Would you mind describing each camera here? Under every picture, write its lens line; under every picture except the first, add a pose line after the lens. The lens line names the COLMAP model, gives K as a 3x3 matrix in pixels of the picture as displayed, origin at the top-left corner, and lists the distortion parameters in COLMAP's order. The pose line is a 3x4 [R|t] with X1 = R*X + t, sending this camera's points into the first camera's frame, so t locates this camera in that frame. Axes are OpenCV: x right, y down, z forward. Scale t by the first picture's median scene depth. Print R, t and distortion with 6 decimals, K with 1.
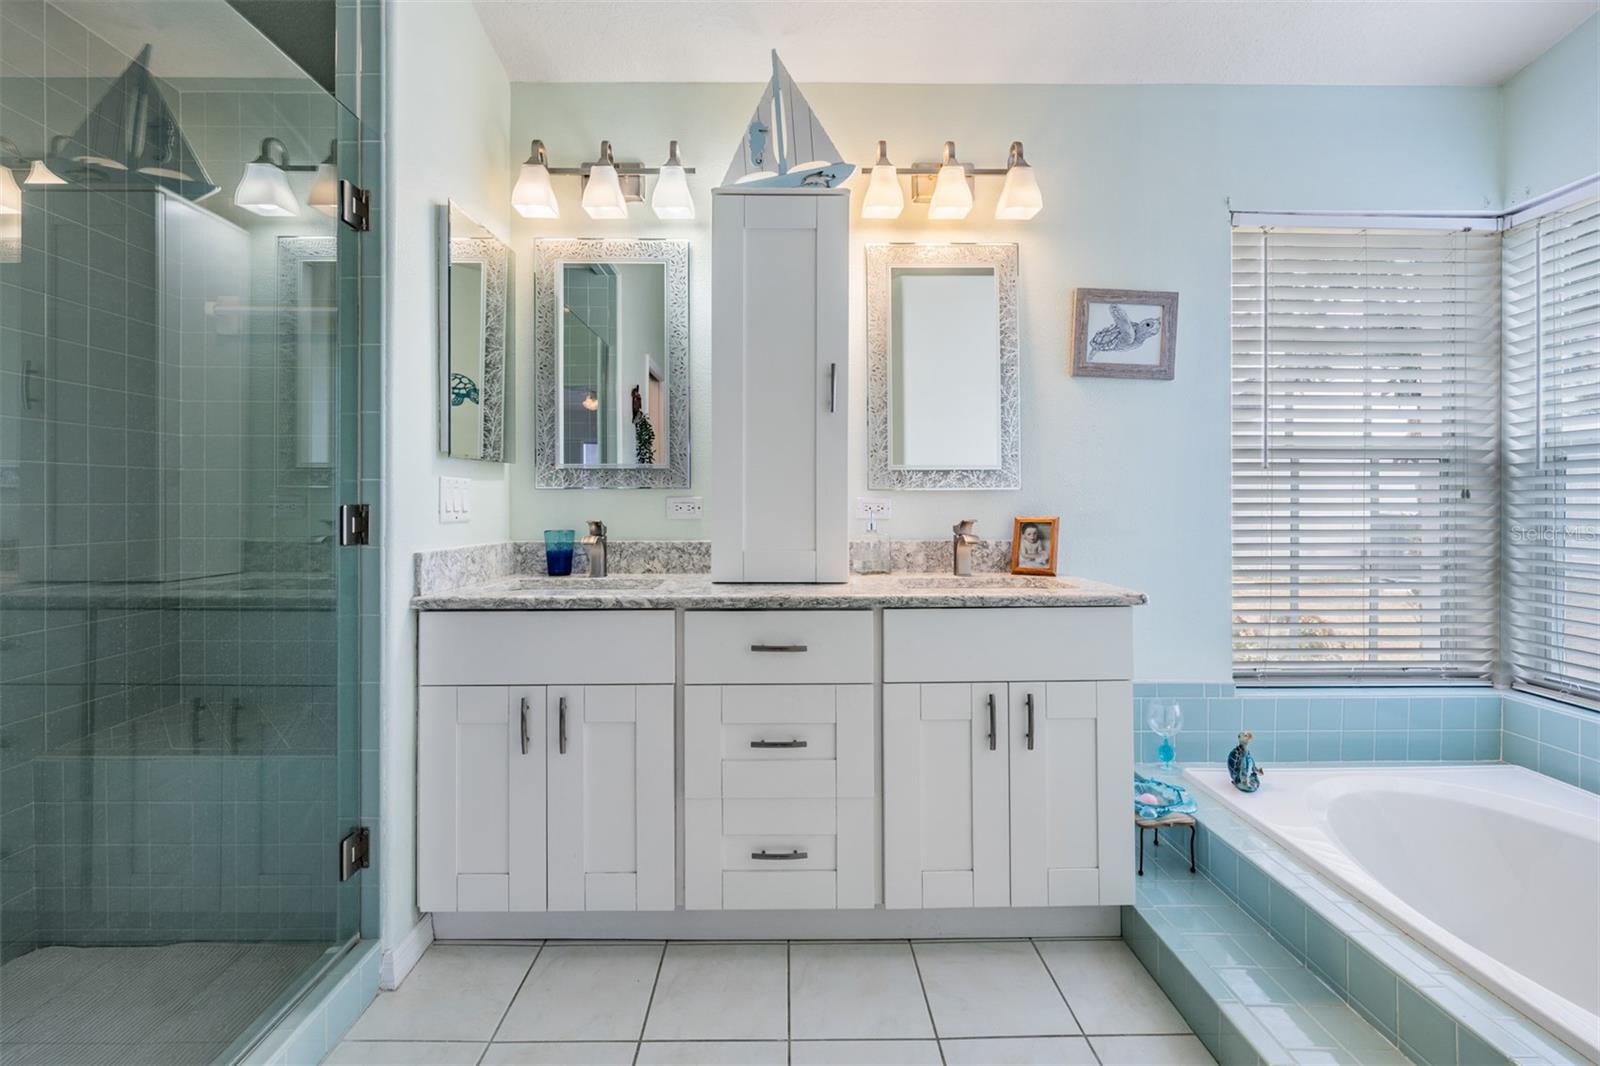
lens RADIAL K [[699.5, 0, 790.4], [0, 699.5, 508.8], [0, 0, 1]] dist [0.000737, 0.000157]
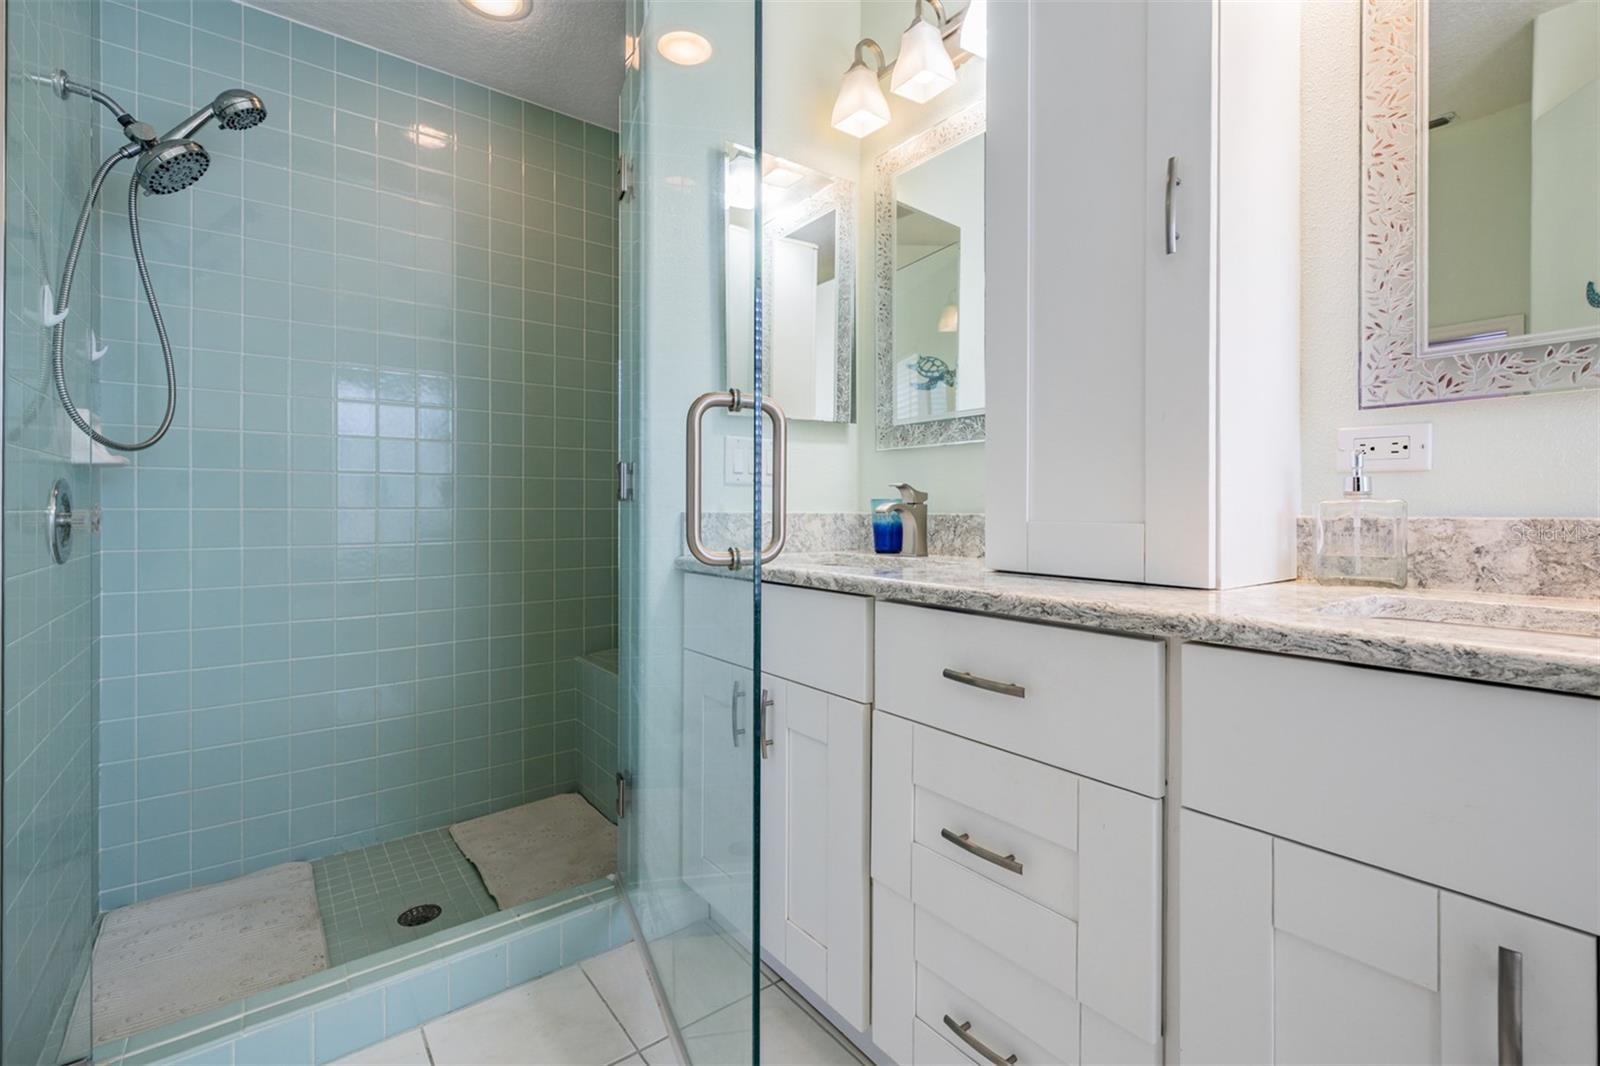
lens RADIAL K [[715.4, 0, 759.9], [0, 715.4, 510.3], [0, 0, 1]] dist [0.004114, -0.001766]
pose [[0.588289, 0.006140, -0.808627, 0.271408], [-0.009648, 0.999953, 0.000574, 0.046345], [0.808593, 0.007464, 0.588321, 0.391666]]
